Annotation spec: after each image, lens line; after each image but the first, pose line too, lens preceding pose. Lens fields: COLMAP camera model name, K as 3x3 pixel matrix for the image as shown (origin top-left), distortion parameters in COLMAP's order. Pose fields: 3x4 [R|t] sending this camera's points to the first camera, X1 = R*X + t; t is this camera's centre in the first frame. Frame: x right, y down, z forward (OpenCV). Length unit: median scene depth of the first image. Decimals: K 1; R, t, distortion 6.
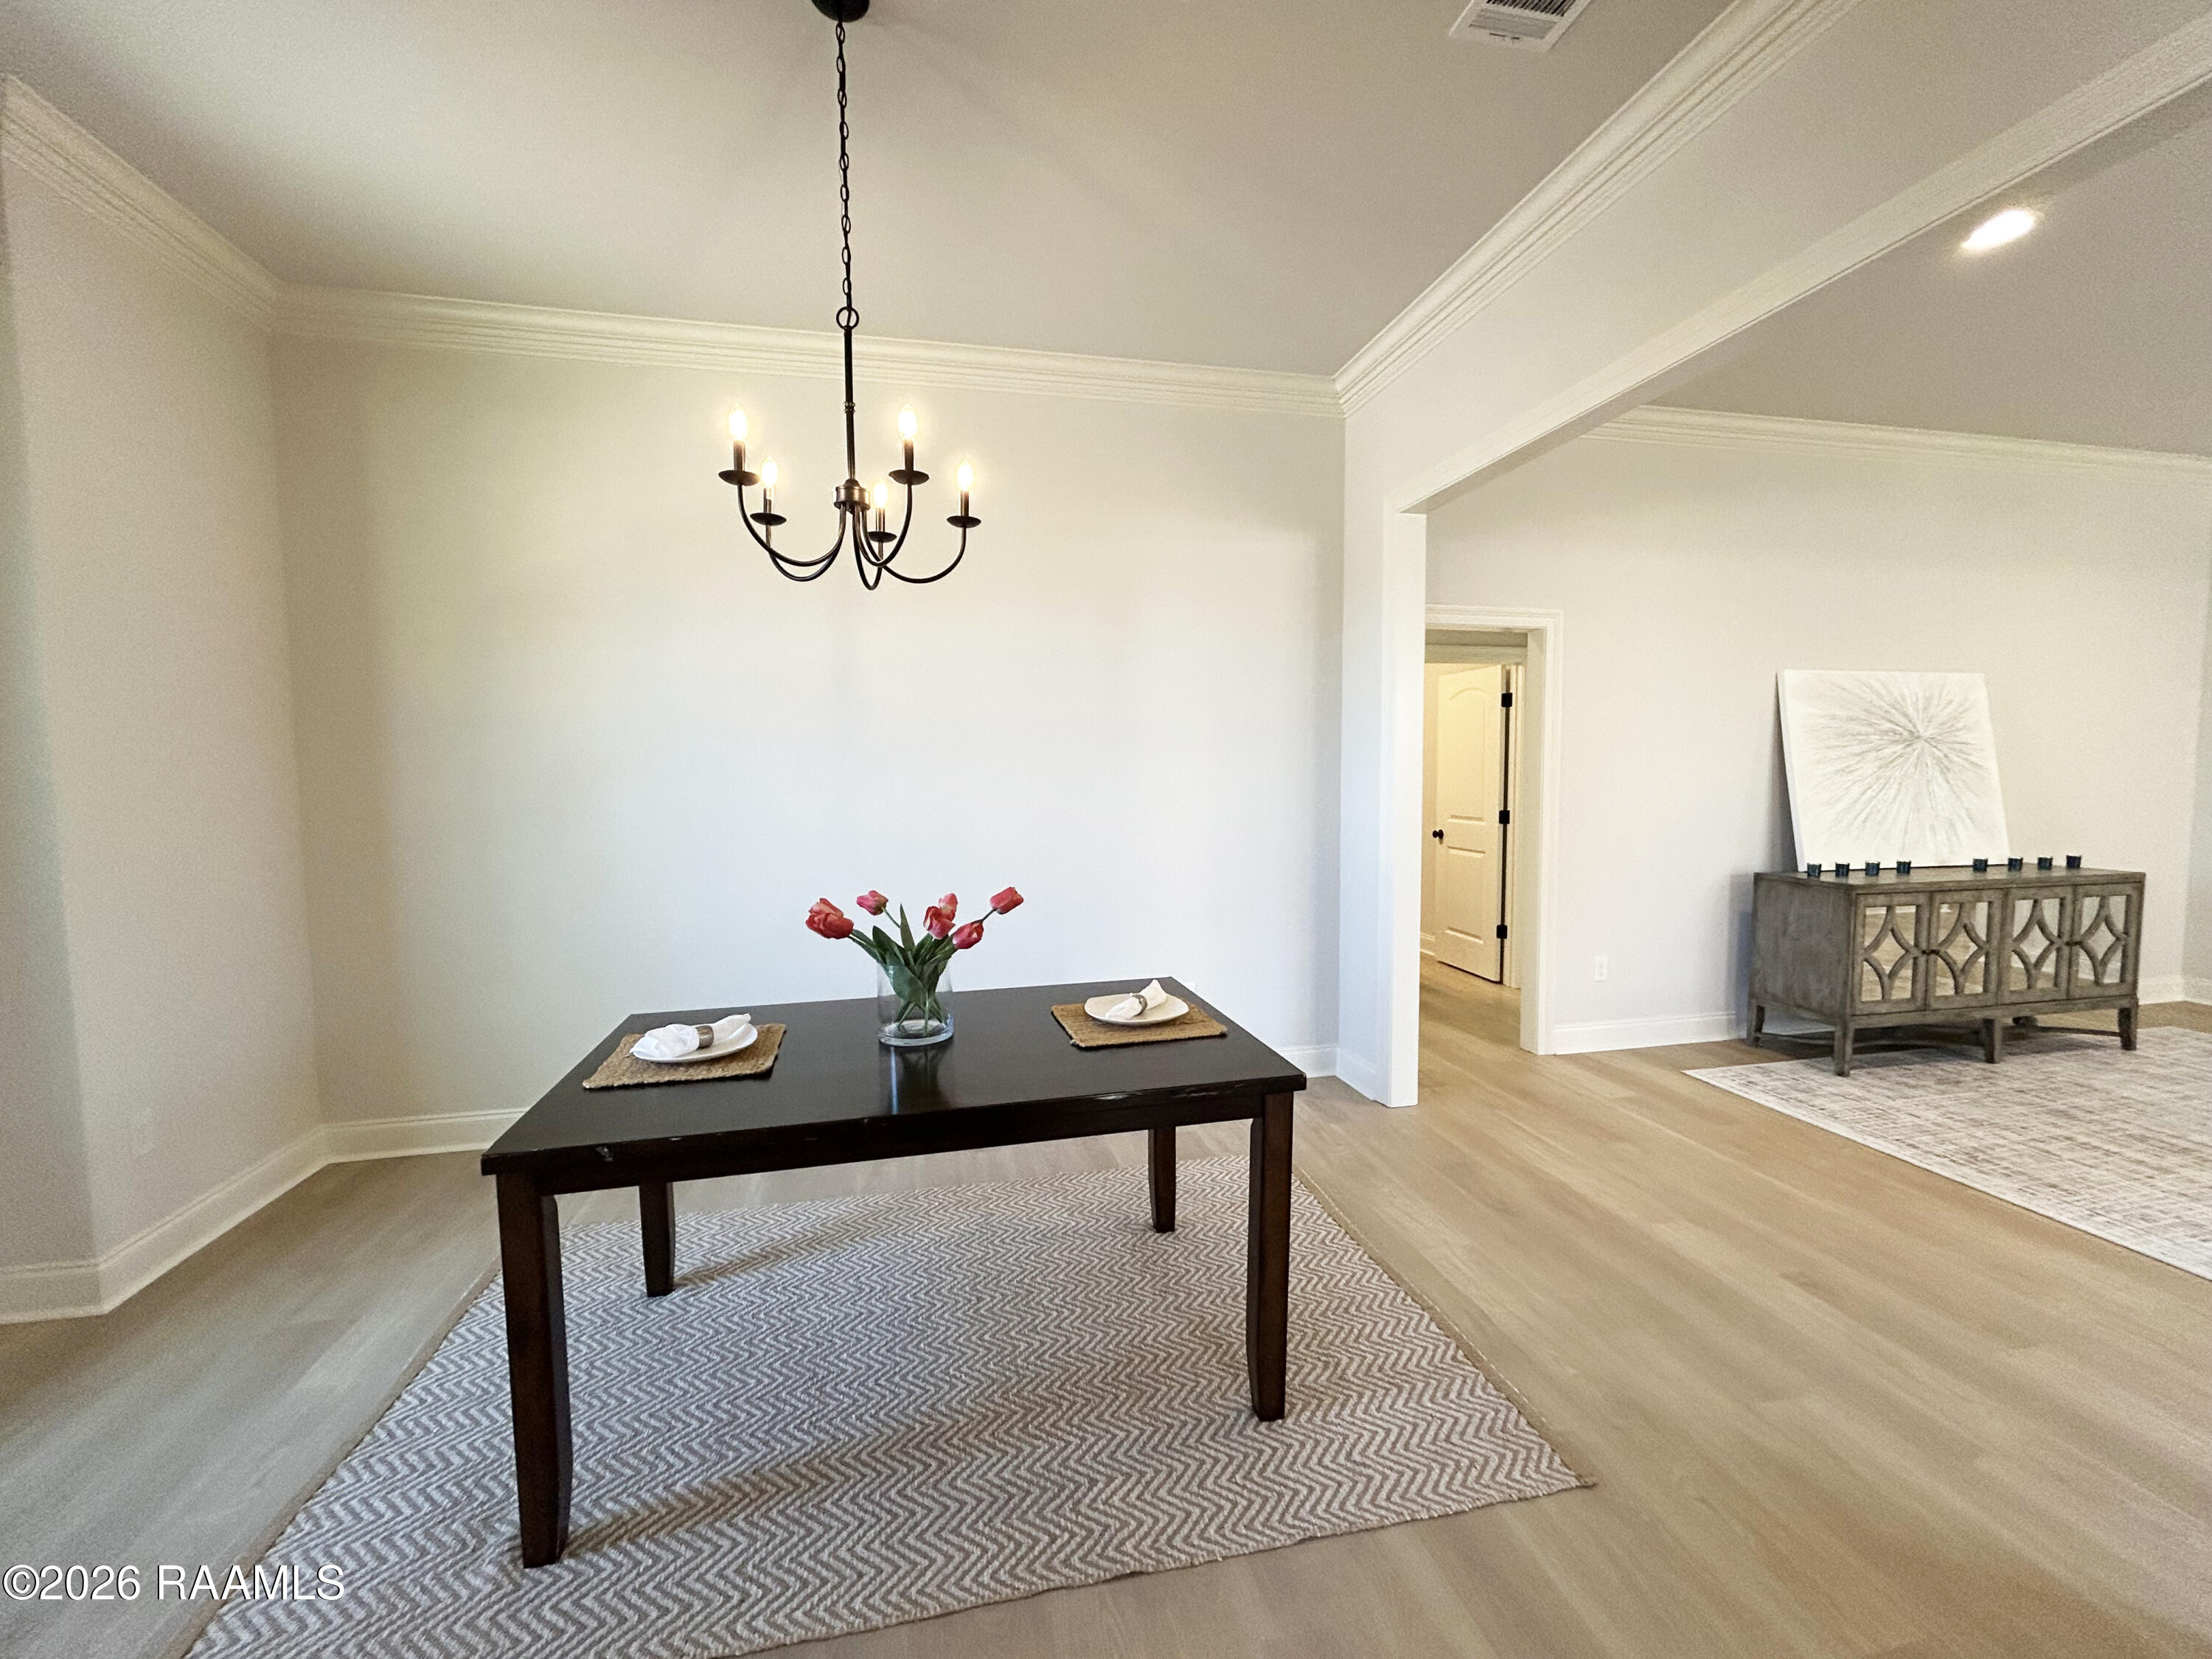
lens RADIAL K [[897.2, 0, 1106.0], [0, 897.2, 829.5], [0, 0, 1]] dist [-0.000526, 0.000031]
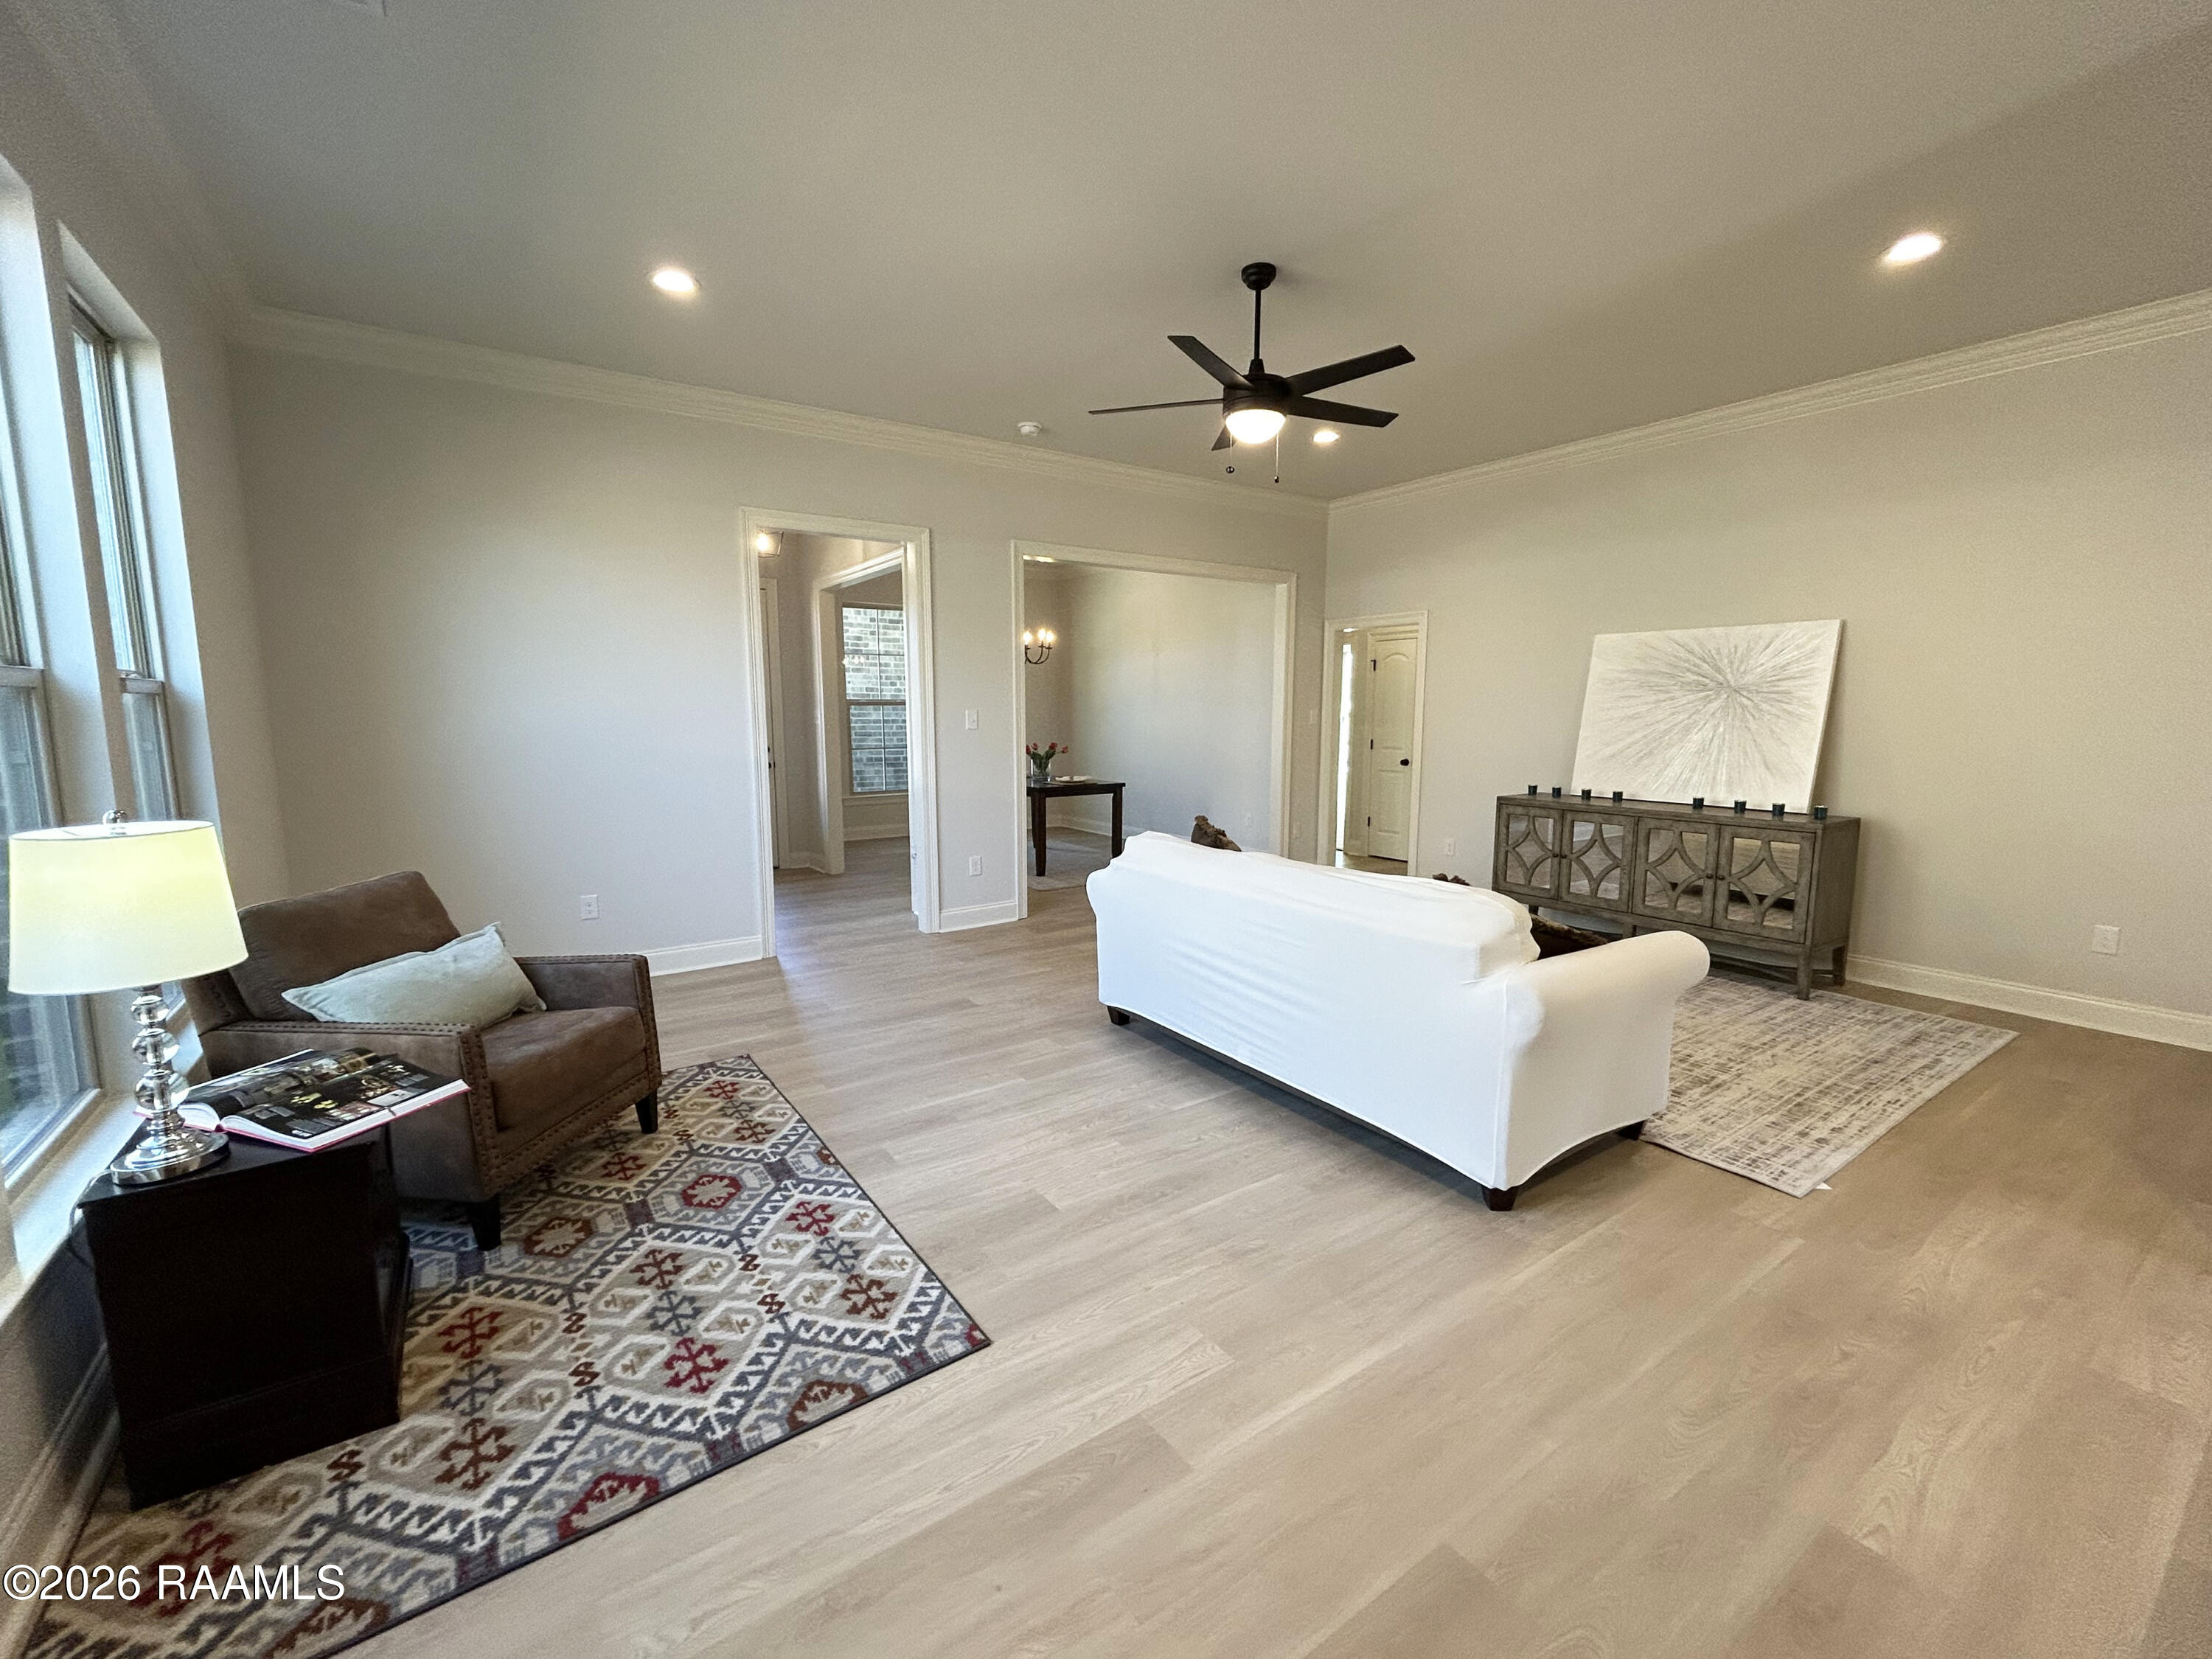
lens RADIAL K [[897.2, 0, 1106.0], [0, 897.2, 829.5], [0, 0, 1]] dist [-0.000526, 0.000031]
pose [[0.371716, 0.131103, -0.919042, 2.233782], [-0.065668, 0.991211, 0.114838, -0.005783], [0.926021, 0.017664, 0.377059, -0.209321]]
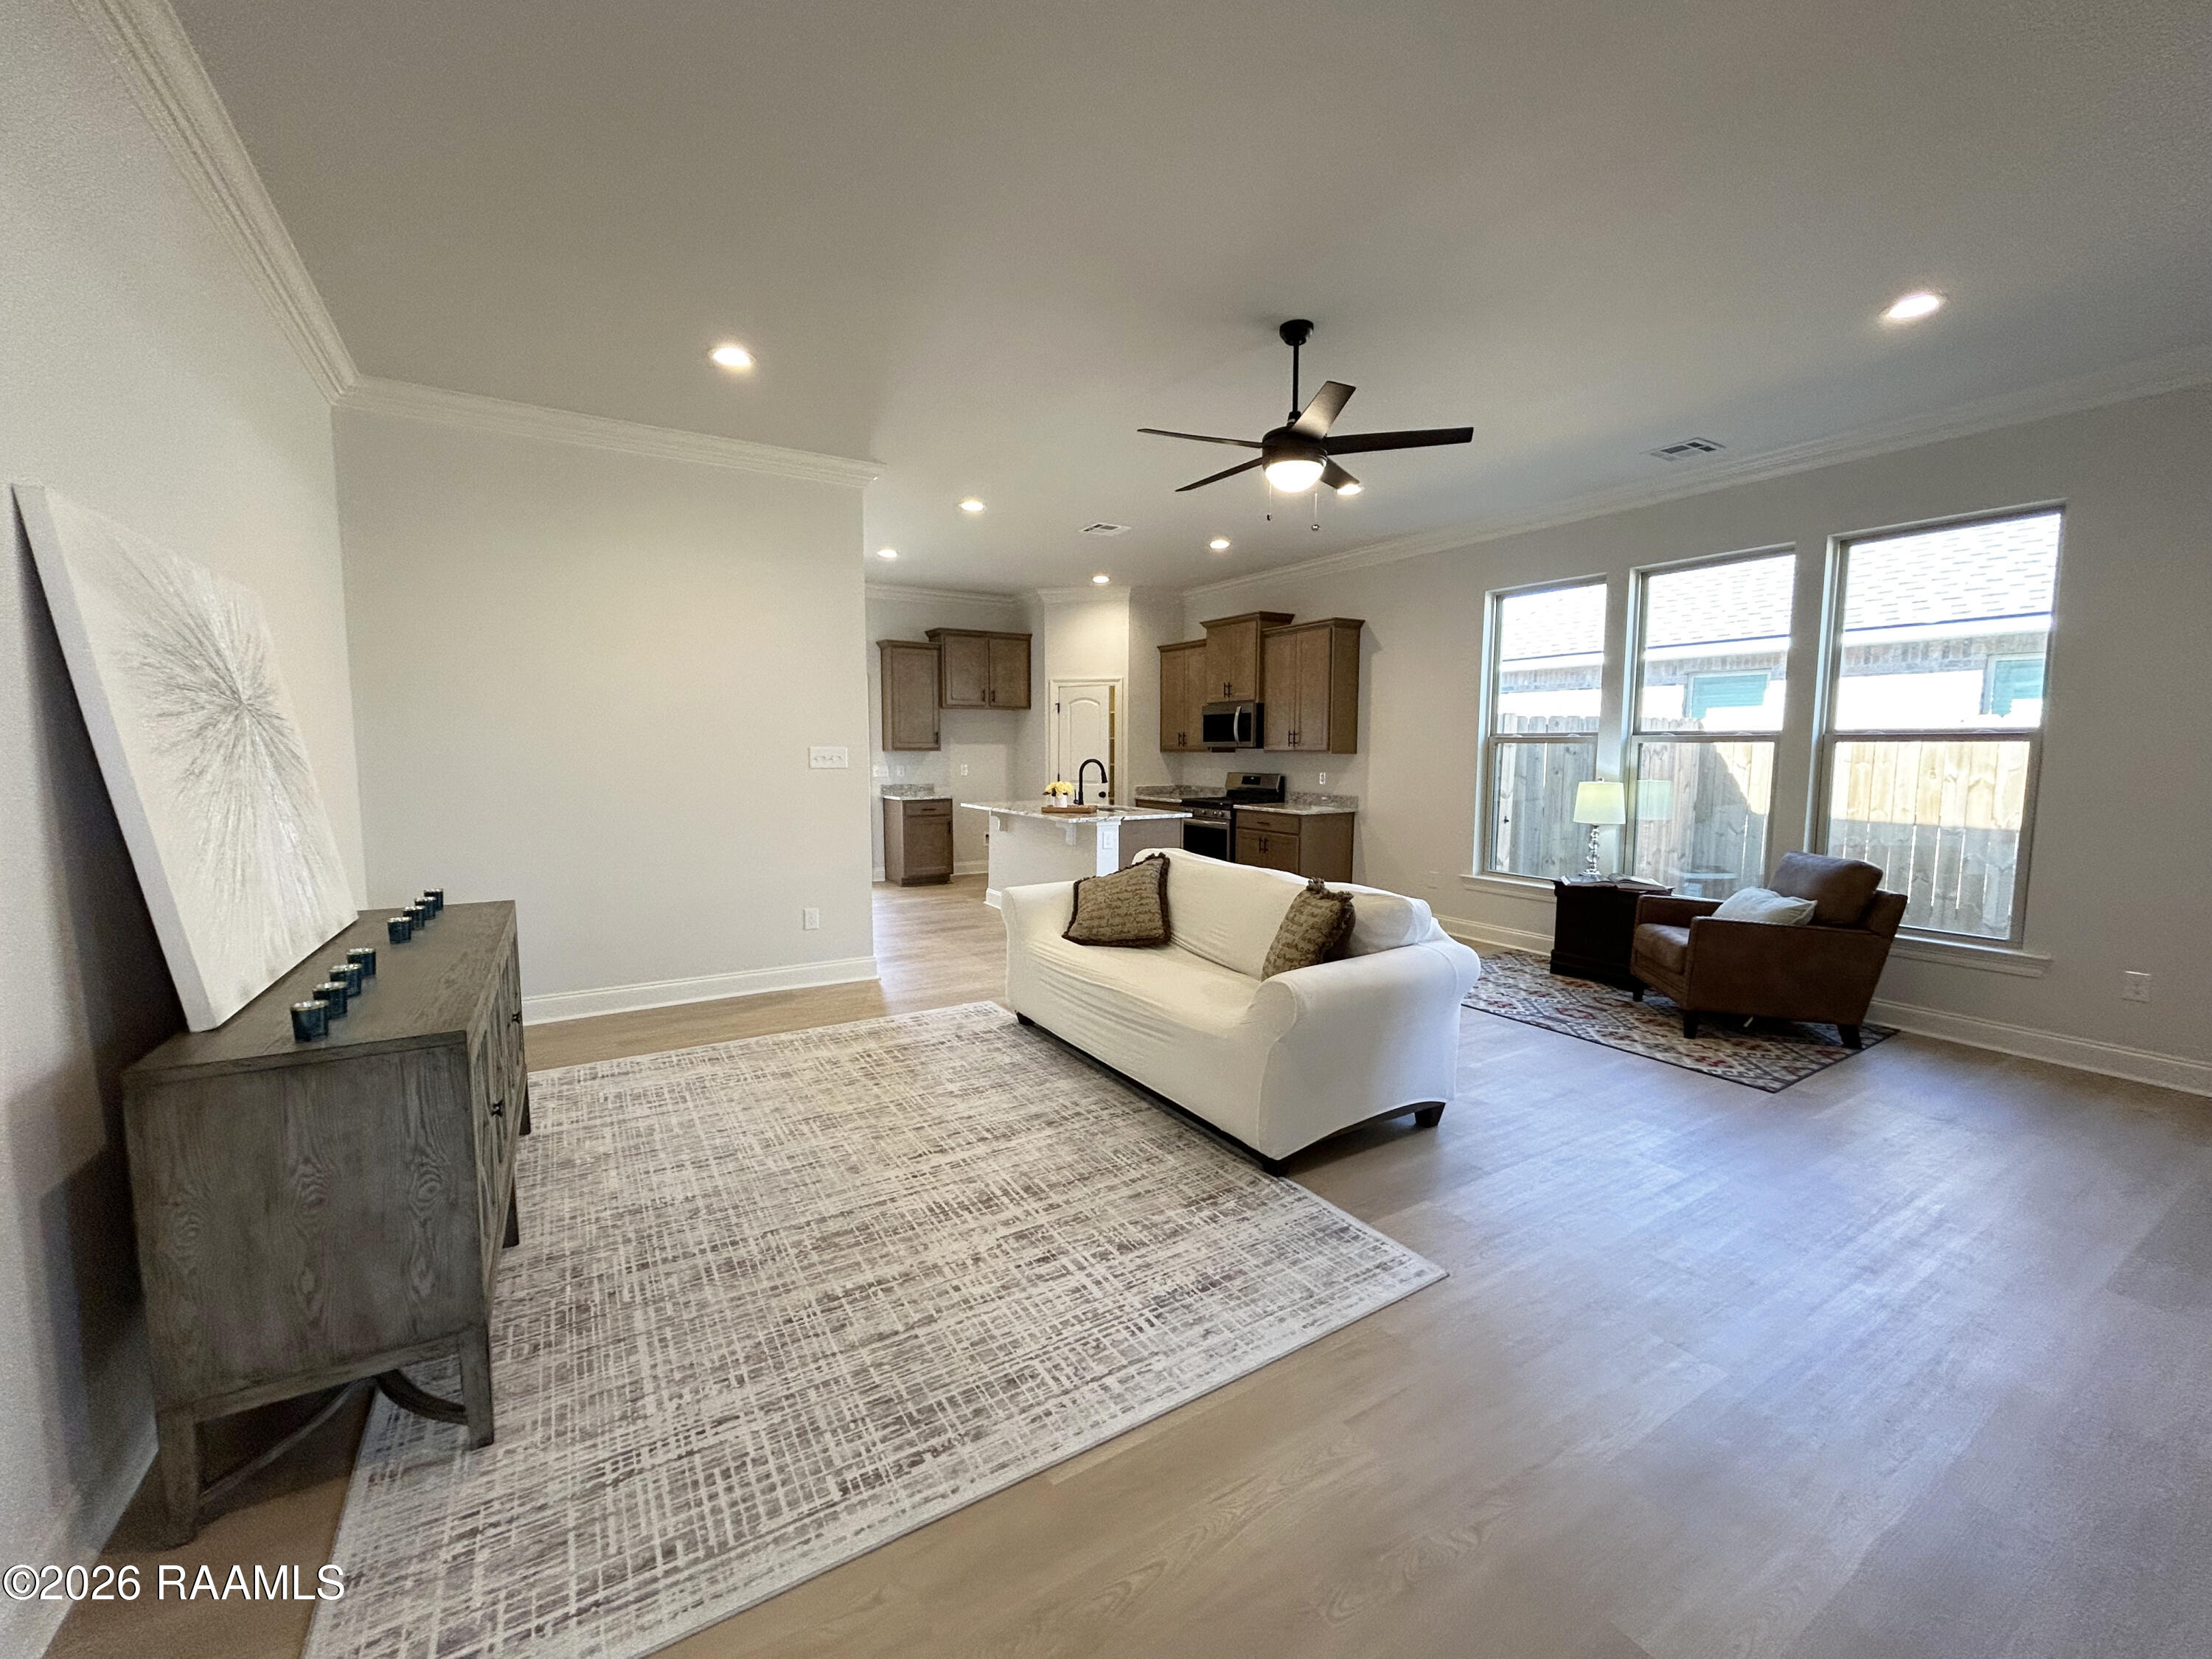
lens RADIAL K [[897.2, 0, 1106.0], [0, 897.2, 829.5], [0, 0, 1]] dist [-0.000526, 0.000031]
pose [[-0.323839, -0.080464, 0.942684, 0.346340], [0.063317, 0.992300, 0.106450, -0.070269], [-0.943991, 0.094161, -0.316251, 0.903034]]
